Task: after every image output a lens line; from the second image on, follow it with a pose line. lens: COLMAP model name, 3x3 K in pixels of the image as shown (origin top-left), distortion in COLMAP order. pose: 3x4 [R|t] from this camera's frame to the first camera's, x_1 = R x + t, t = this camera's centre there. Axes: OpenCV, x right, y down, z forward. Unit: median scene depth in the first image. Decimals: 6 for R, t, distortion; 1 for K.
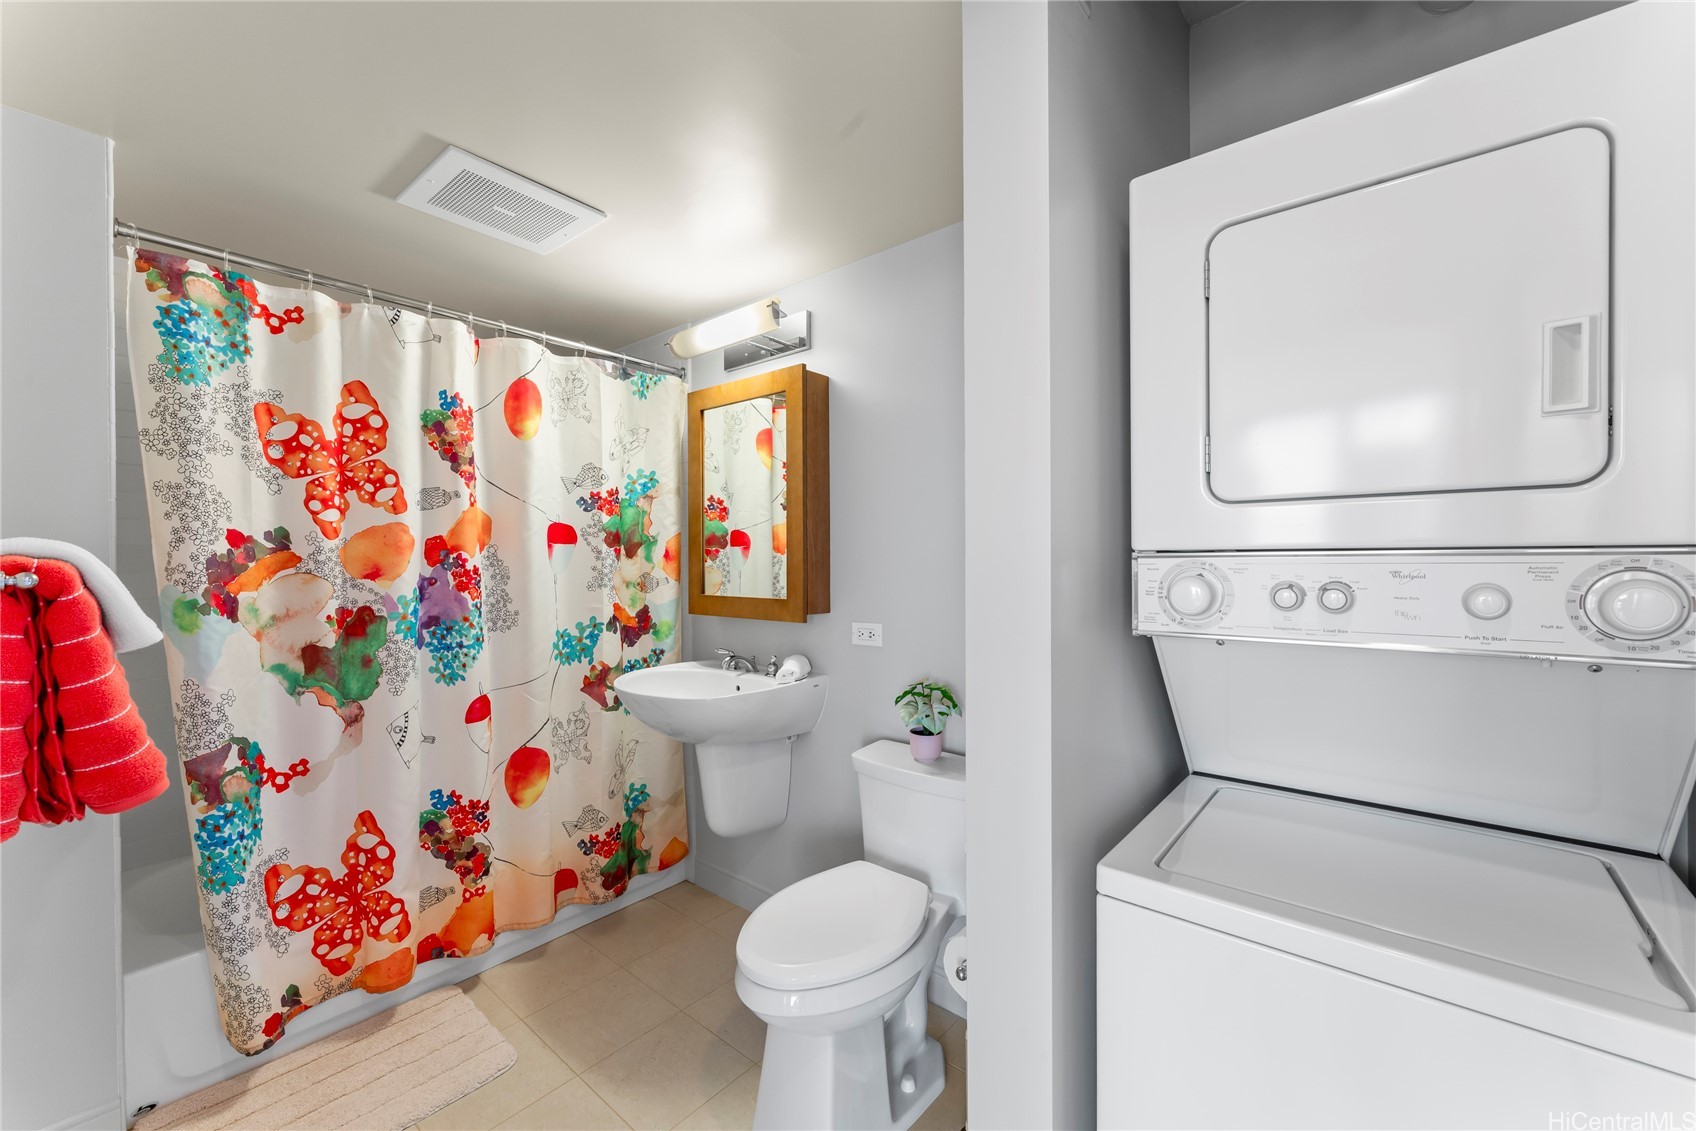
lens RADIAL K [[672.0, 0, 845.0], [0, 672.0, 564.1], [0, 0, 1]] dist [-0.000827, 0.000433]
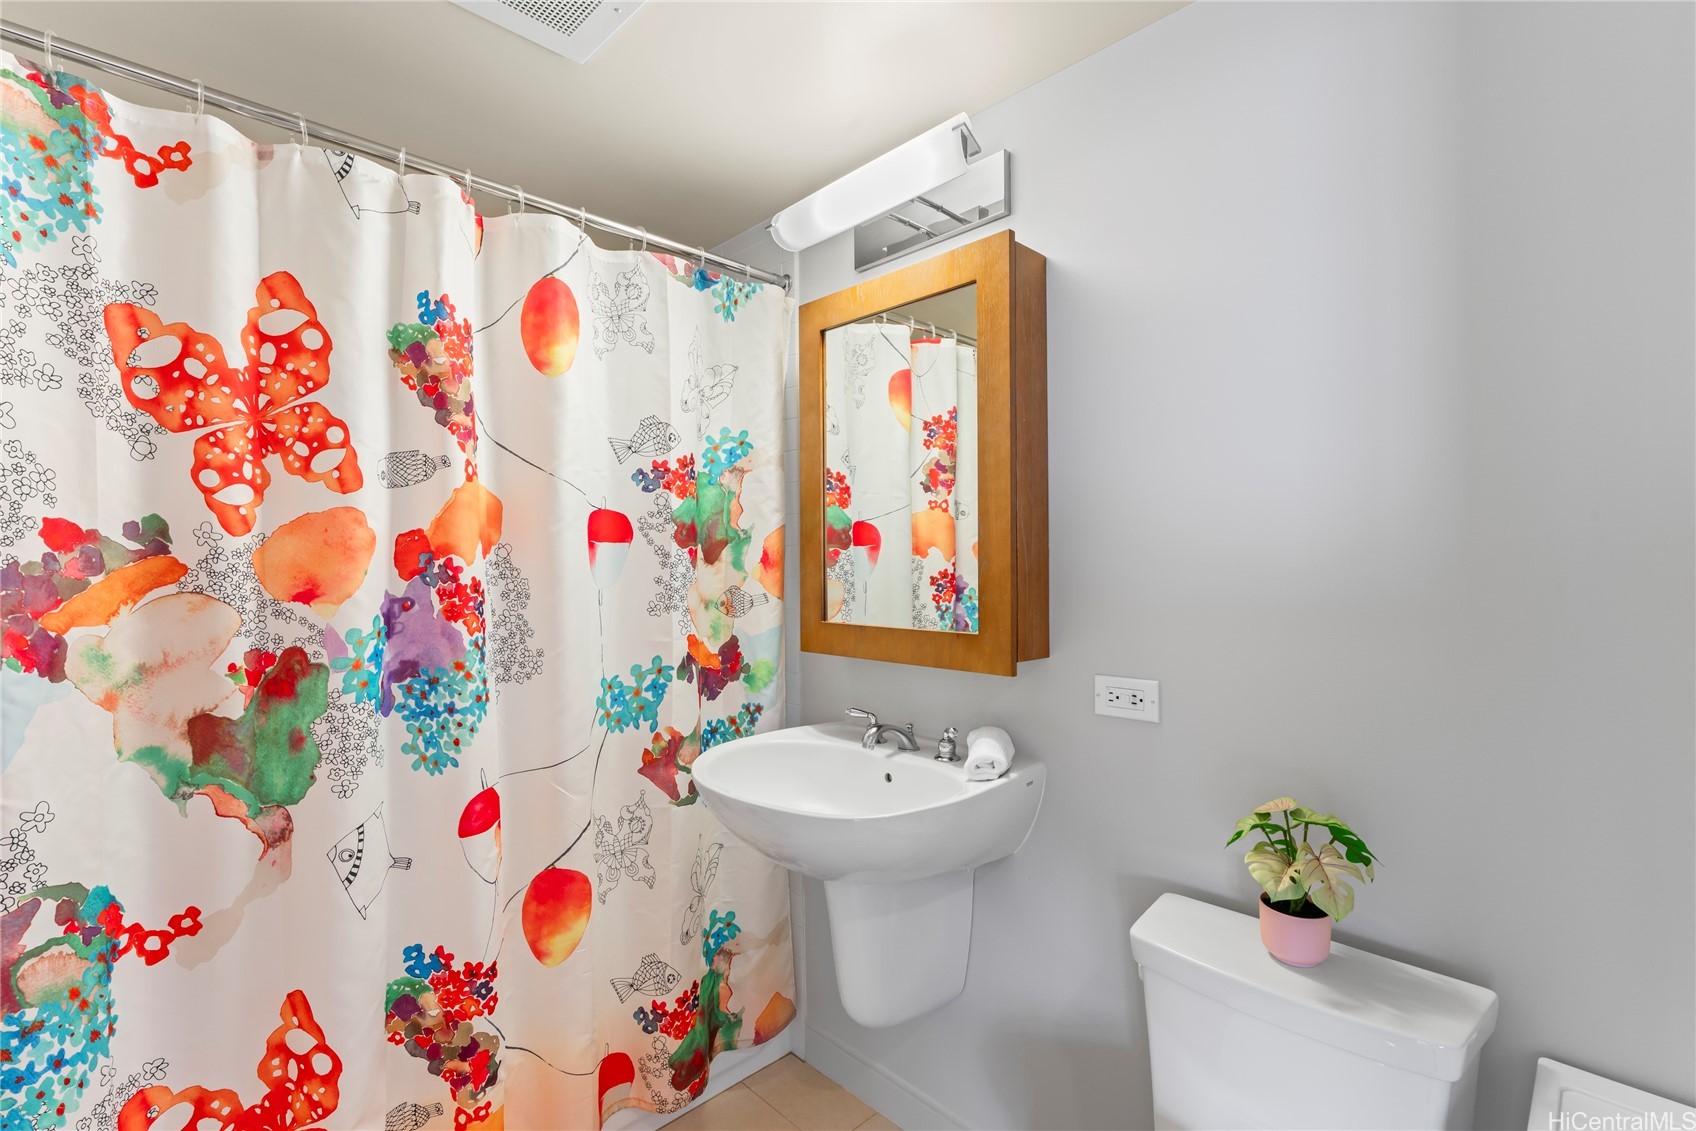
lens RADIAL K [[799.0, 0, 848.0], [0, 799.0, 565.5], [0, 0, 1]] dist [-0.001628, -0.000810]
pose [[0.994457, -0.001561, -0.105133, -0.138436], [0.001332, 0.999997, -0.002241, -0.007270], [0.105136, 0.002088, 0.994456, 0.319252]]
